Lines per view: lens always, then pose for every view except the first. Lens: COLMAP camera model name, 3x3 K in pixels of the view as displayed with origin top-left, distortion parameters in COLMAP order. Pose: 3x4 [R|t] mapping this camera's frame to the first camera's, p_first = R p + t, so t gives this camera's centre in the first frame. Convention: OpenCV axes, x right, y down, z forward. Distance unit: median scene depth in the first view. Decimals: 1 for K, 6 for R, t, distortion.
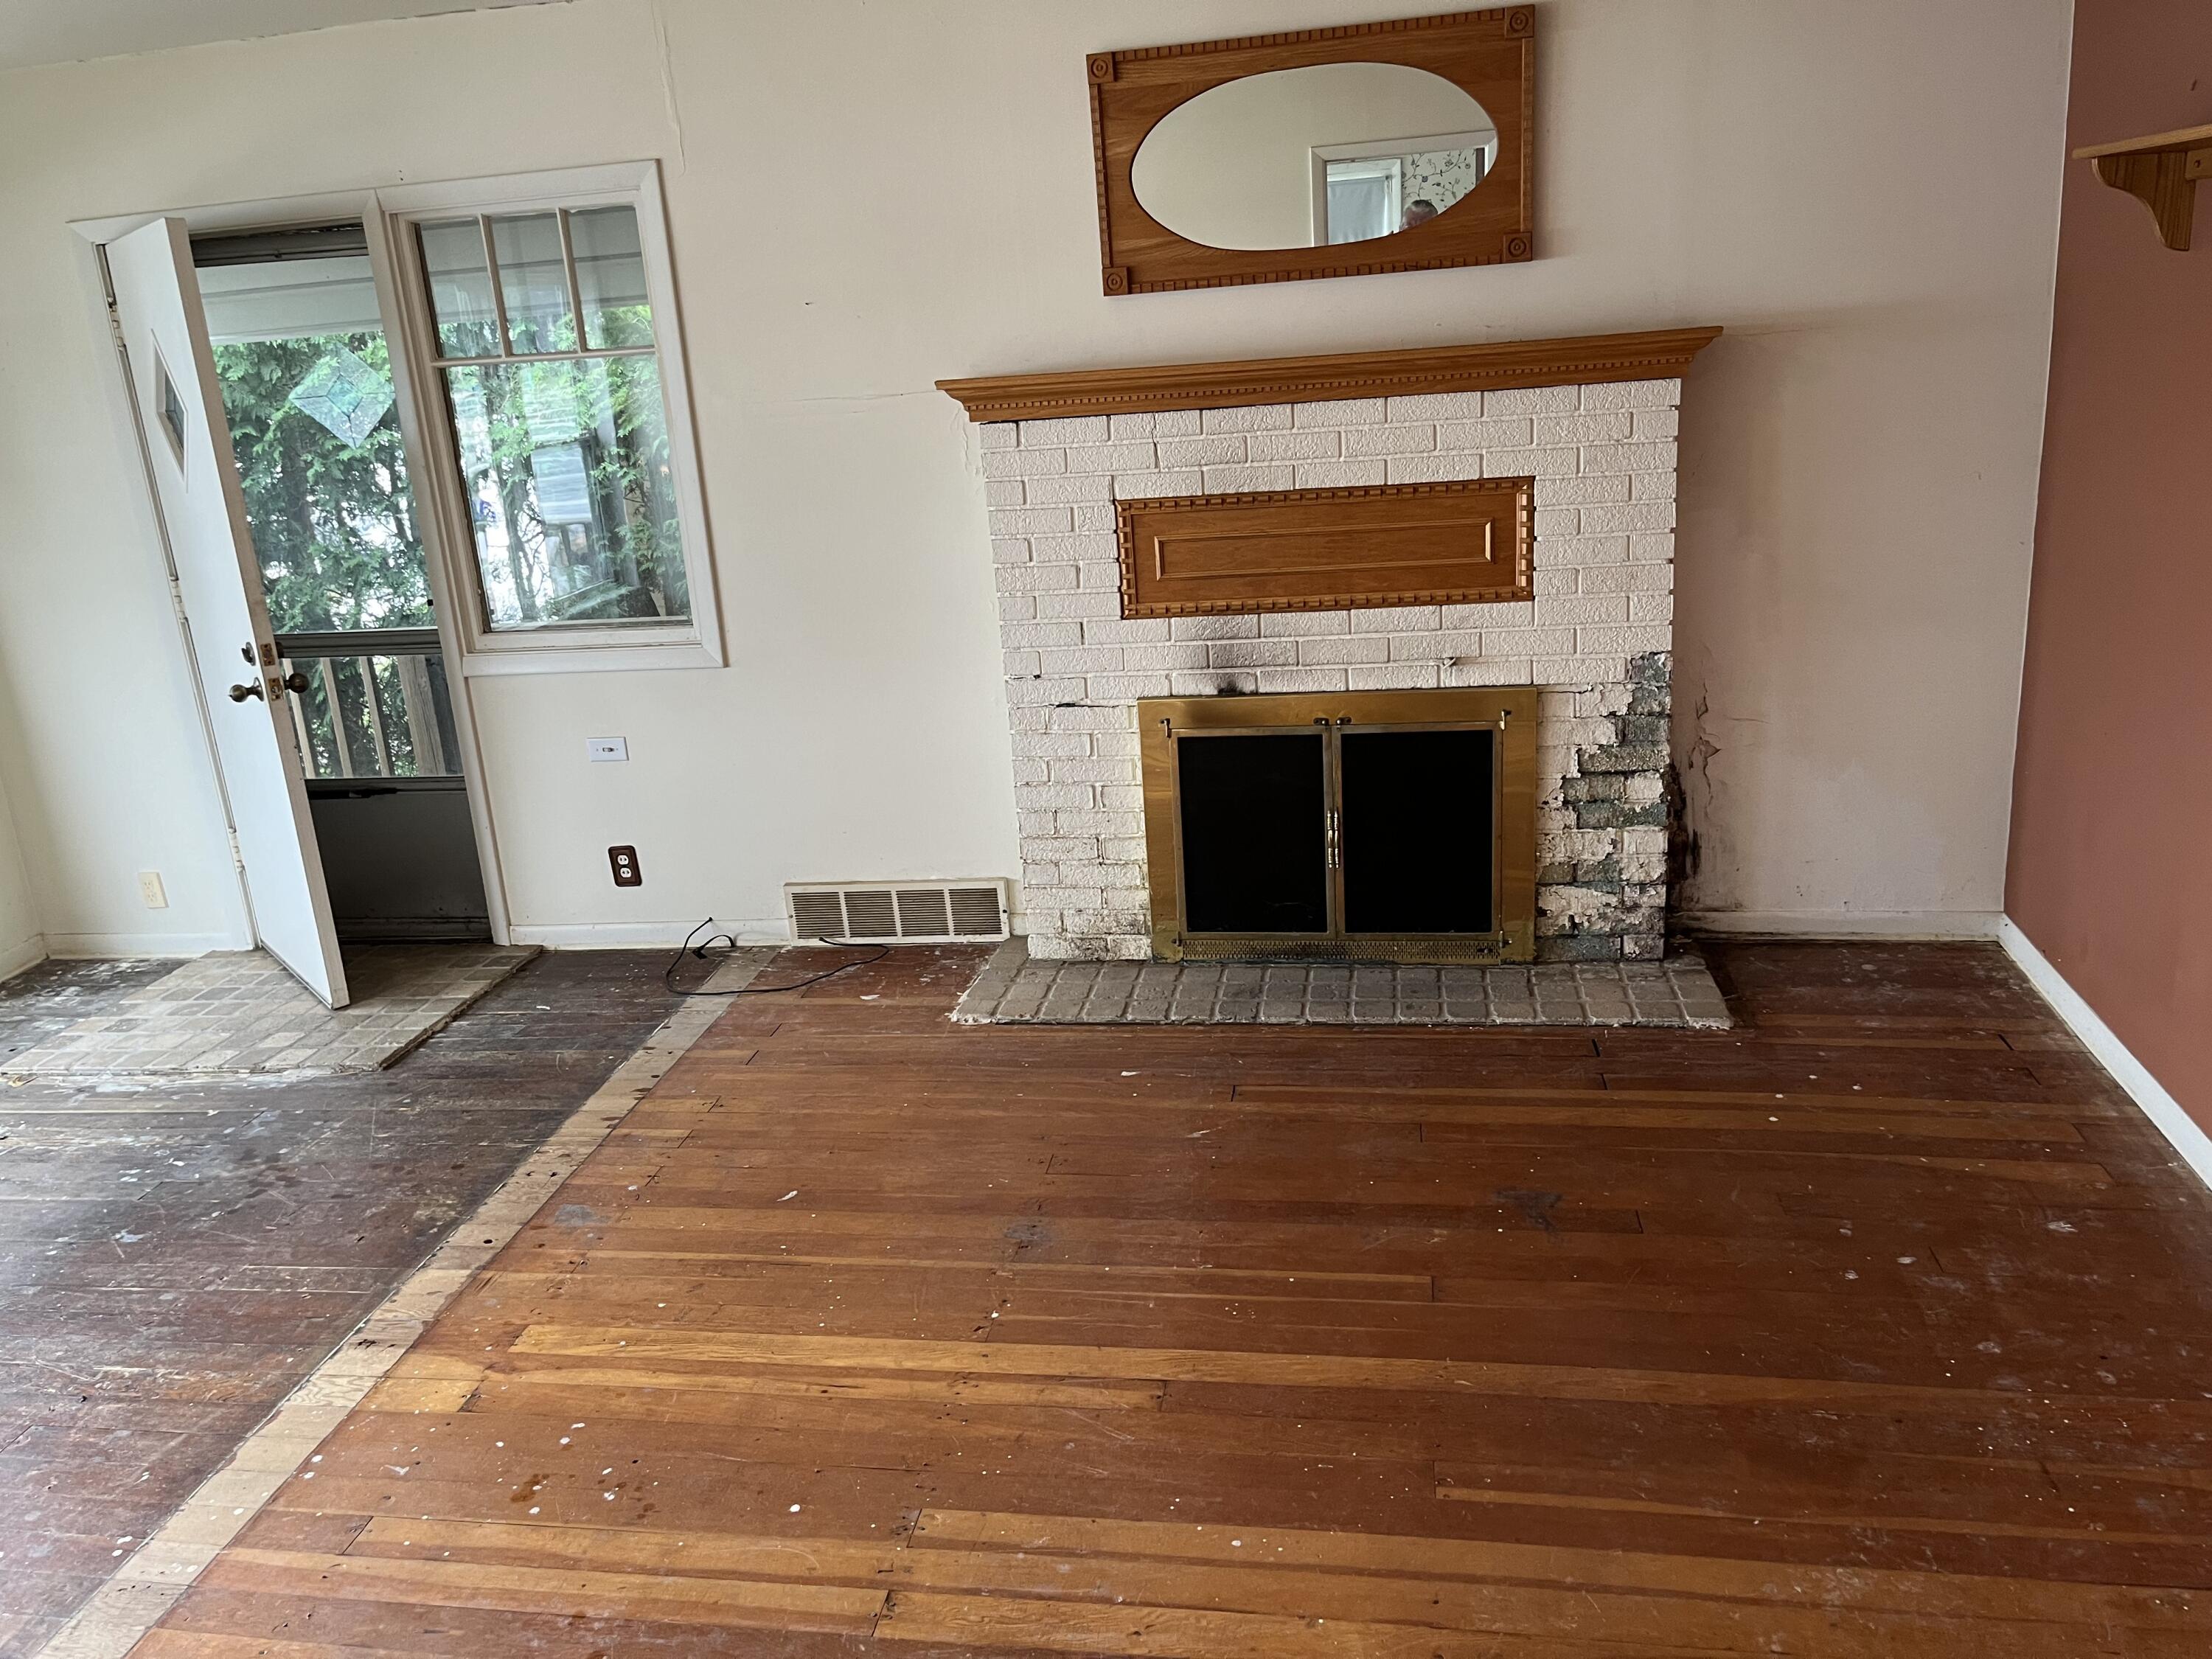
lens RADIAL K [[1702.0, 0, 1105.2], [0, 1702.0, 839.1], [0, 0, 1]] dist [0.031807, -0.004449]
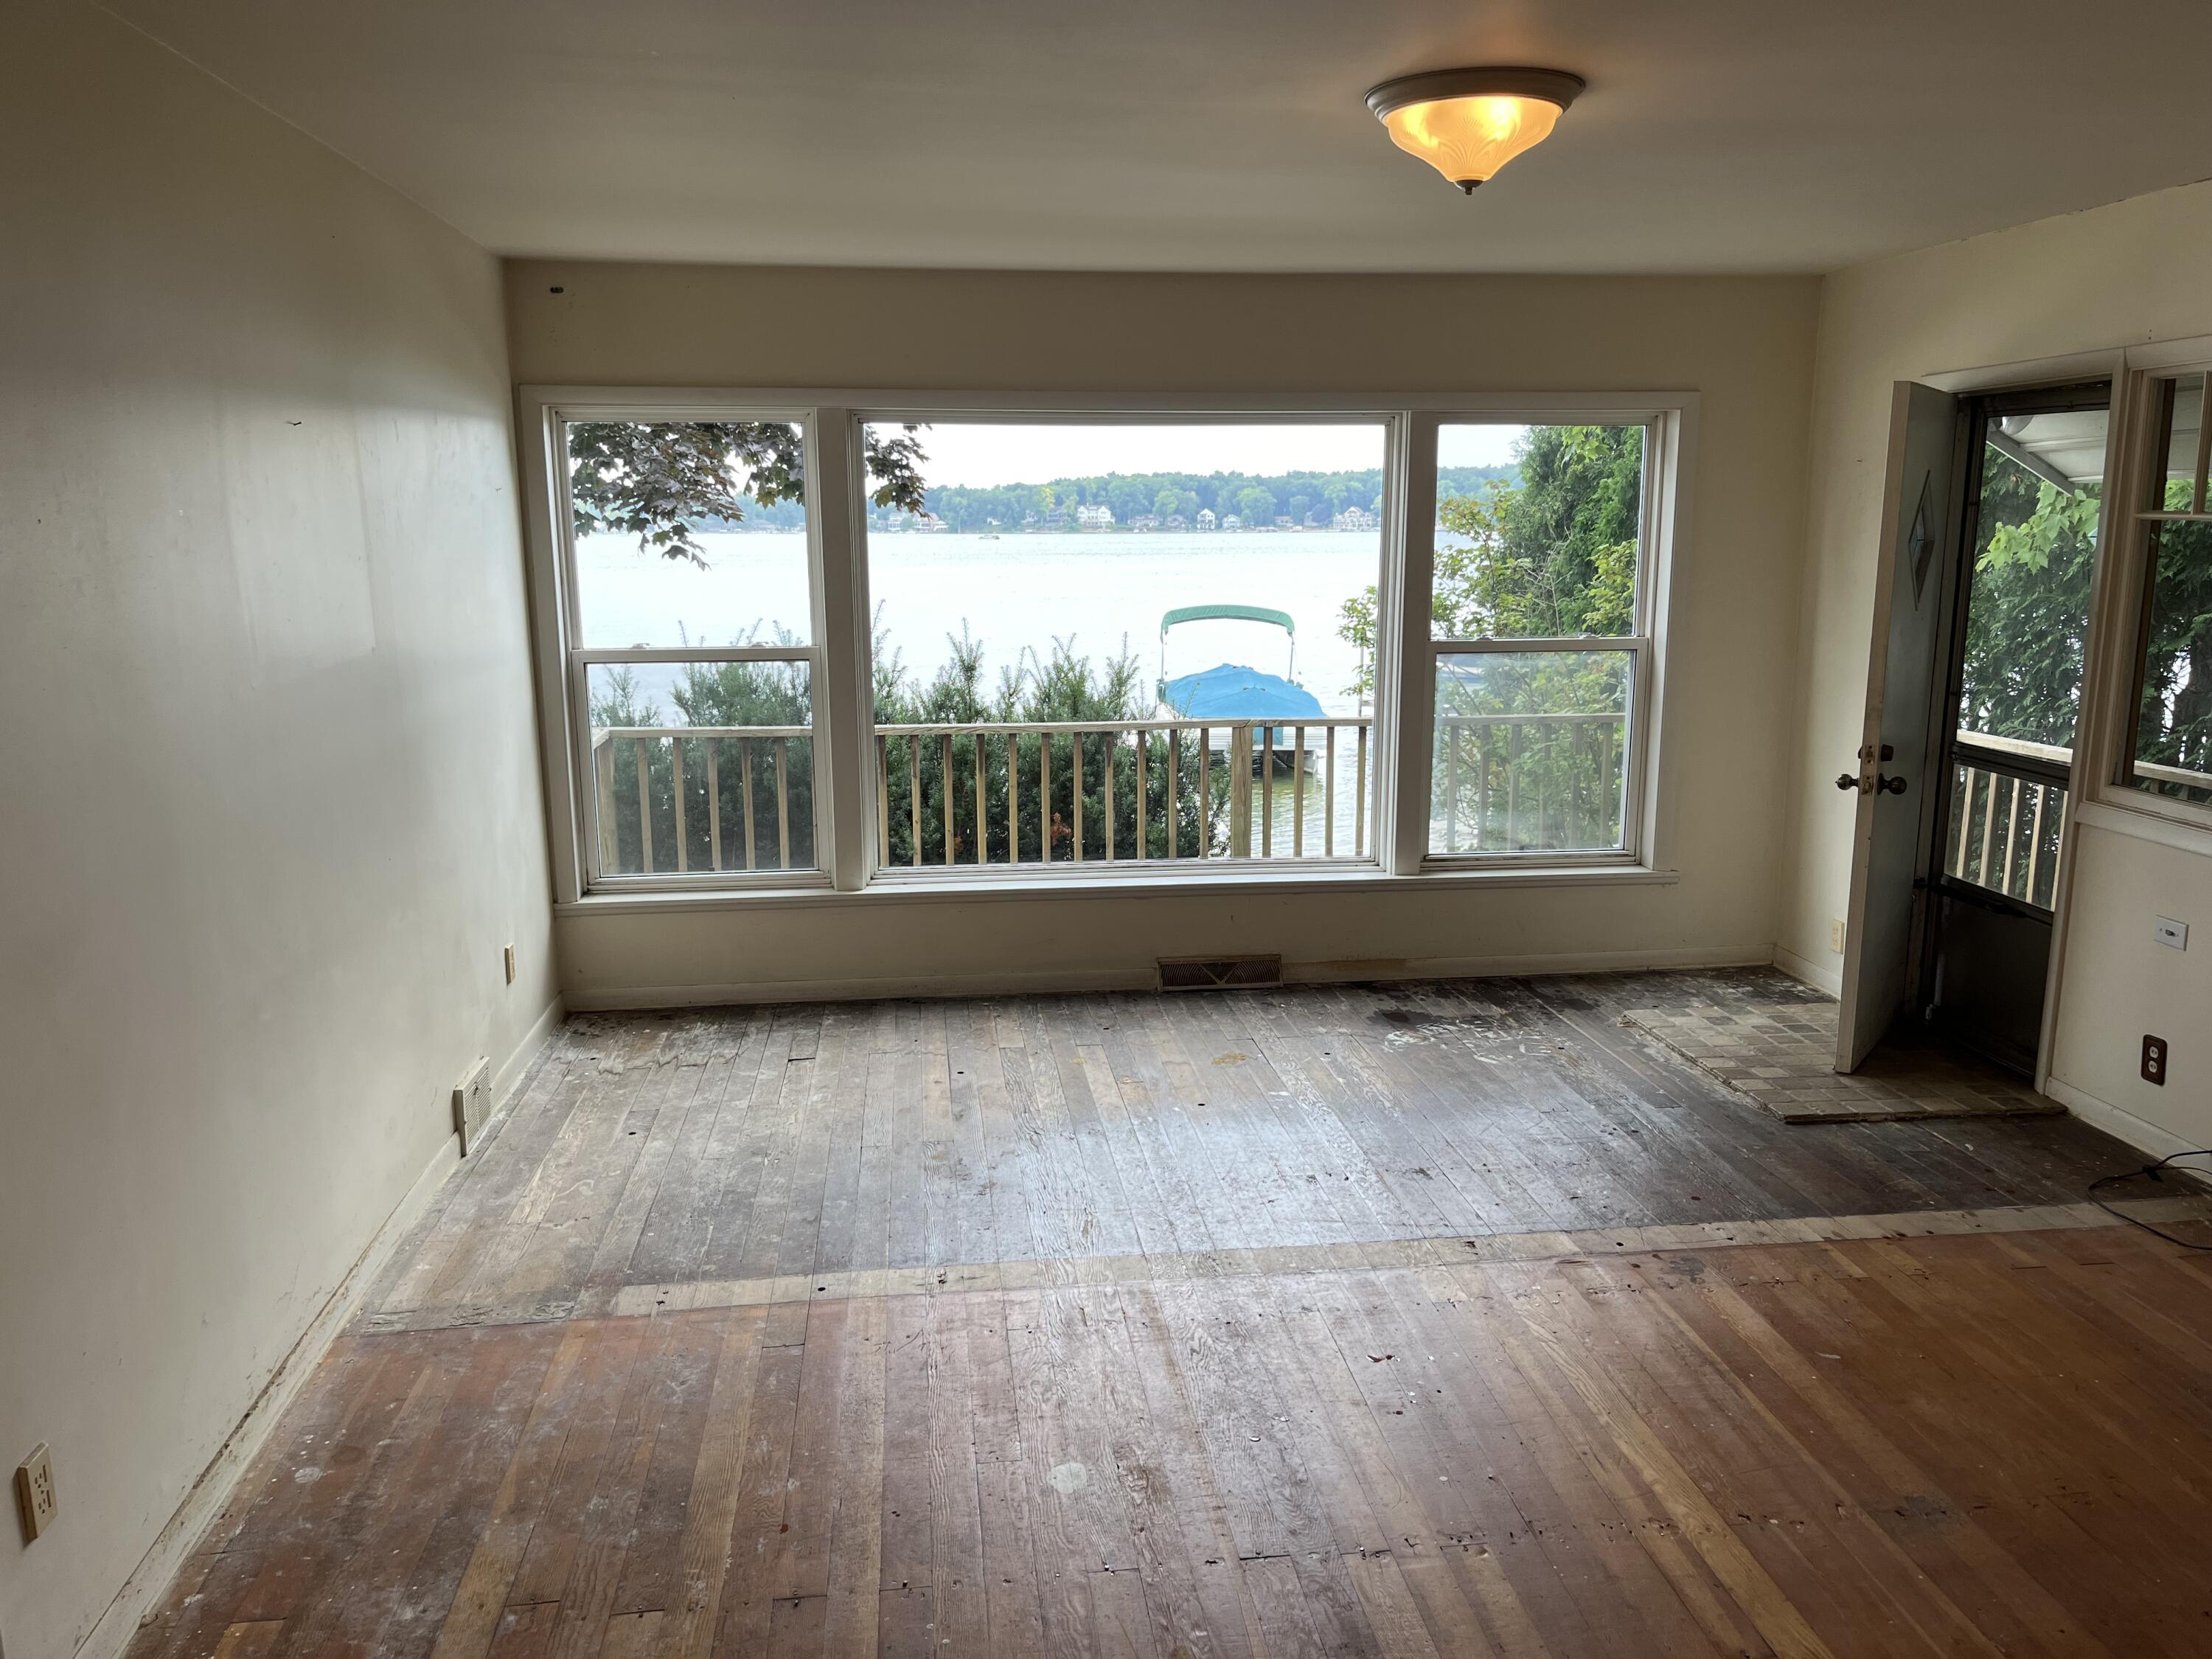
lens RADIAL K [[1693.0, 0, 1141.3], [0, 1693.0, 826.8], [0, 0, 1]] dist [0.084465, -0.005919]
pose [[0.315344, 0.247756, -0.916065, 0.403062], [-0.302590, 0.941182, 0.150386, -0.084231], [0.899443, 0.229769, 0.371764, 0.143017]]
